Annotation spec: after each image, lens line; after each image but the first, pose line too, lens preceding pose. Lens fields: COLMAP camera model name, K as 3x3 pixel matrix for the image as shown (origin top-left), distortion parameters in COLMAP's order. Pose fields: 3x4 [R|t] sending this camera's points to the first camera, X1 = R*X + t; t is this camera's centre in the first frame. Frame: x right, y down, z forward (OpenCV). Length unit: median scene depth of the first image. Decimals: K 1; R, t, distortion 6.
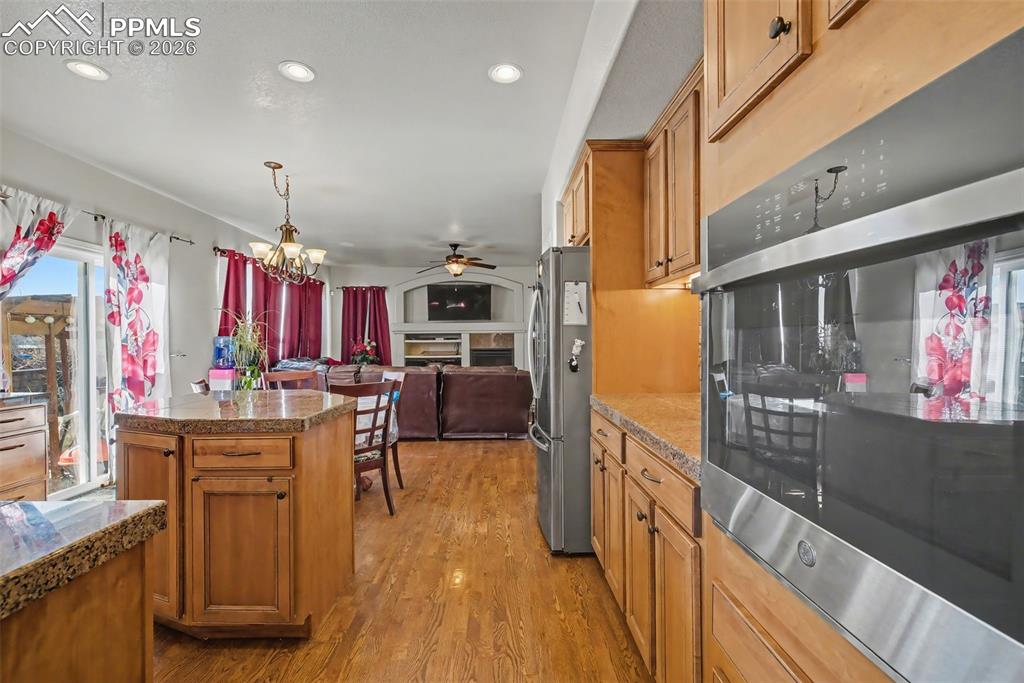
lens RADIAL K [[473.8, 0, 506.3], [0, 473.8, 345.3], [0, 0, 1]] dist [0.001374, 0.001569]
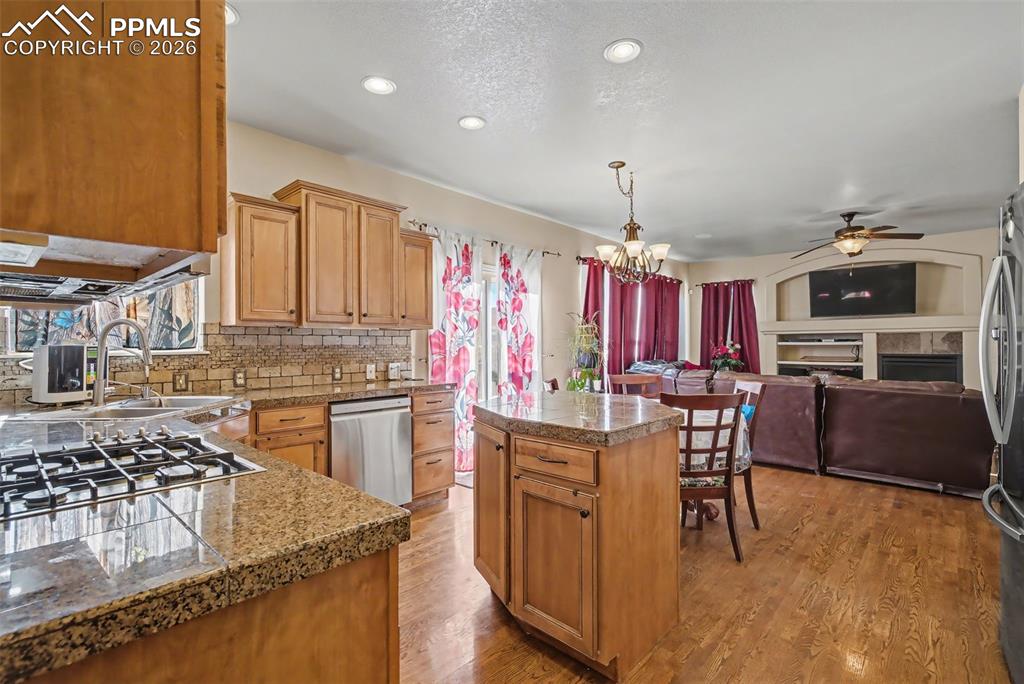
lens RADIAL K [[473.8, 0, 506.3], [0, 473.8, 343.1], [0, 0, 1]] dist [0.001374, 0.001569]
pose [[0.723221, 0.002566, -0.690612, 0.022027], [-0.008298, 0.999953, -0.004974, -0.002015], [0.690567, 0.009328, 0.723208, 0.121405]]
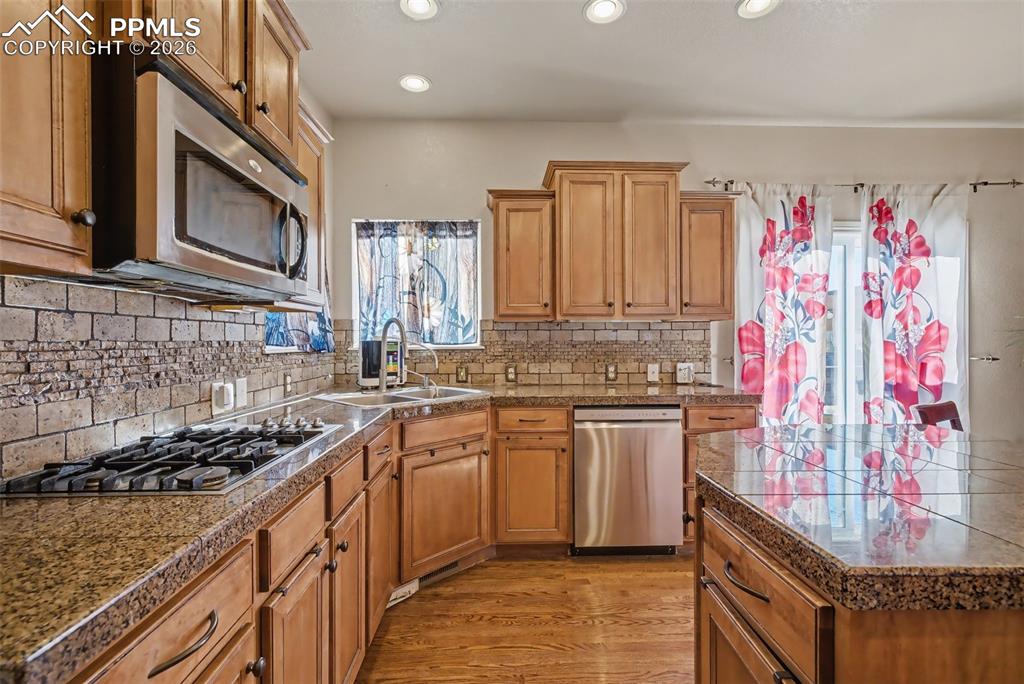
lens RADIAL K [[473.8, 0, 502.8], [0, 473.8, 343.3], [0, 0, 1]] dist [0.001374, 0.001569]
pose [[0.018622, 0.012451, -0.999749, -0.040733], [-0.007619, 0.999895, 0.012311, -0.003839], [0.999798, 0.007388, 0.018714, 0.349861]]
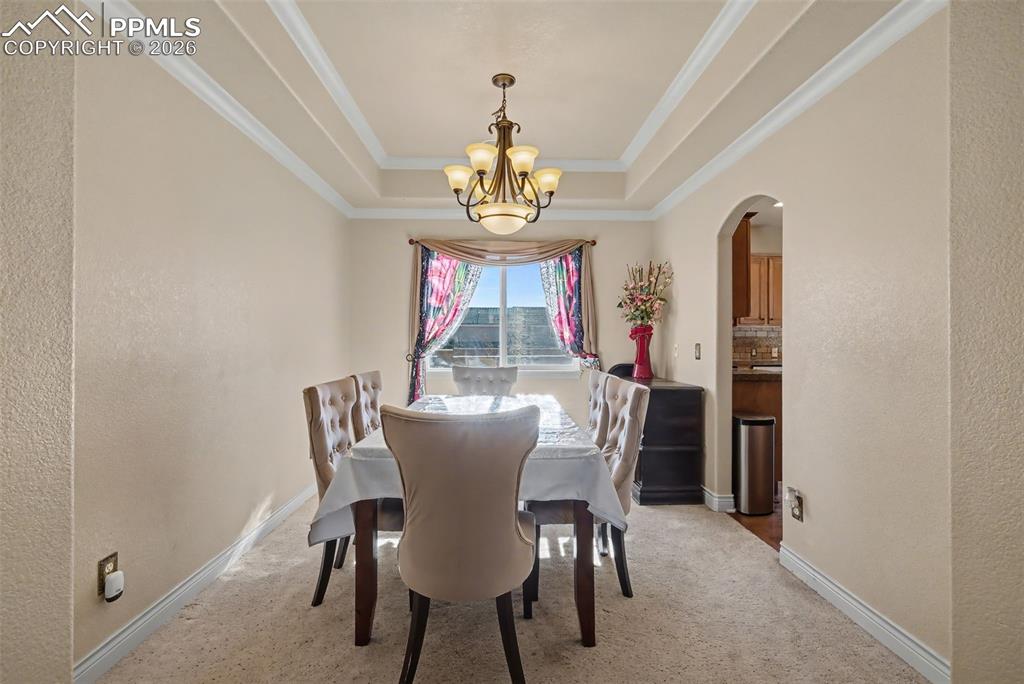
lens RADIAL K [[473.8, 0, 506.8], [0, 473.8, 342.8], [0, 0, 1]] dist [0.001374, 0.001569]
pose [[0.027655, 0.010695, -0.999560, 0.712043], [-0.006734, 0.999922, 0.010512, 0.009744], [0.999595, 0.006440, 0.027725, -0.307599]]
